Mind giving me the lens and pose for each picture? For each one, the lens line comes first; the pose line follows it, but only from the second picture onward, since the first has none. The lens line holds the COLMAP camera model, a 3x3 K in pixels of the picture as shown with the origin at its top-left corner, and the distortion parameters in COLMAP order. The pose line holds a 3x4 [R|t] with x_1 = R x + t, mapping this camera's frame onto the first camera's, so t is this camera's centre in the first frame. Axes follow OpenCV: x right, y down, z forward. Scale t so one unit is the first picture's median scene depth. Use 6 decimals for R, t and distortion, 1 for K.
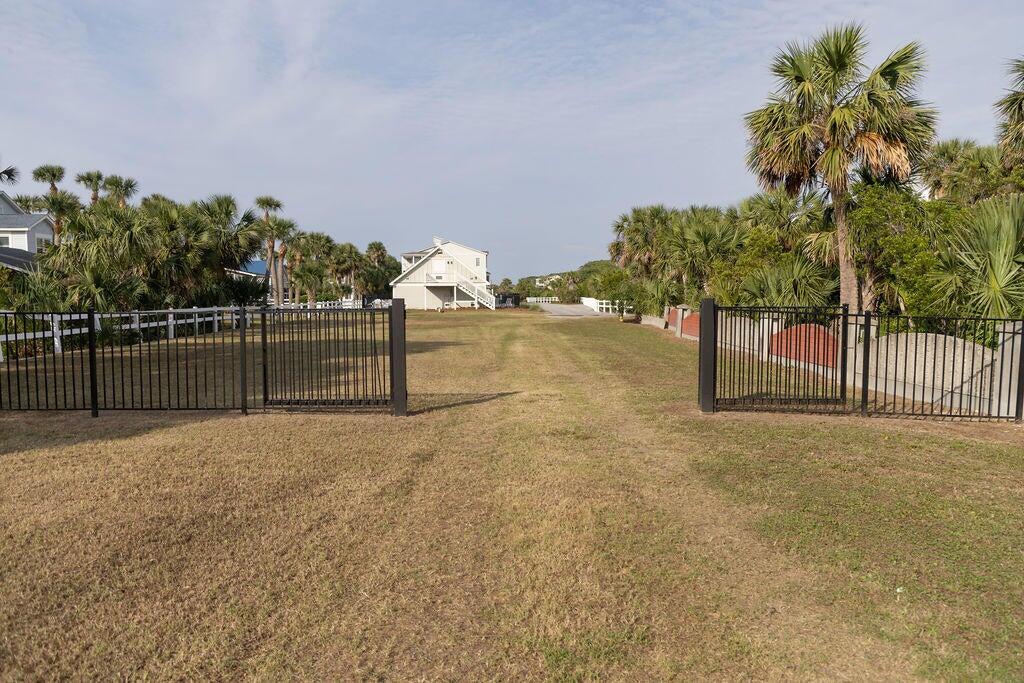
lens RADIAL K [[676.9, 0, 512.0], [0, 676.9, 341.5], [0, 0, 1]] dist [-0.027181, -0.000025]
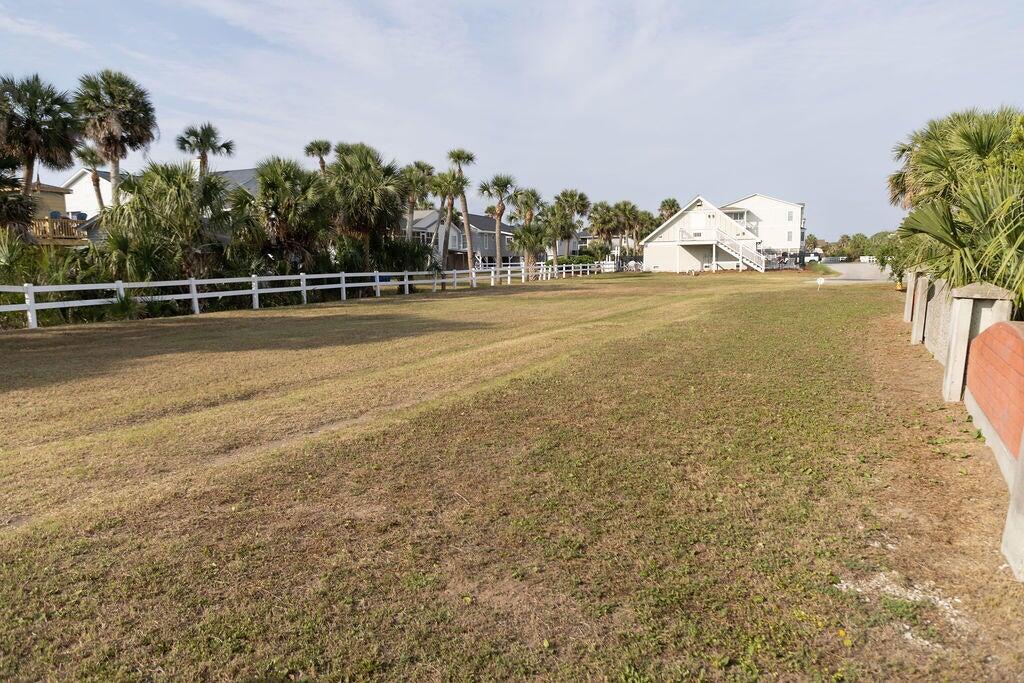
lens RADIAL K [[676.9, 0, 512.0], [0, 676.9, 341.5], [0, 0, 1]] dist [-0.027181, -0.000025]
pose [[0.887225, 0.040228, -0.459579, 0.082564], [-0.014301, 0.998111, 0.059757, -0.007620], [0.461115, -0.046445, 0.886124, 0.135507]]
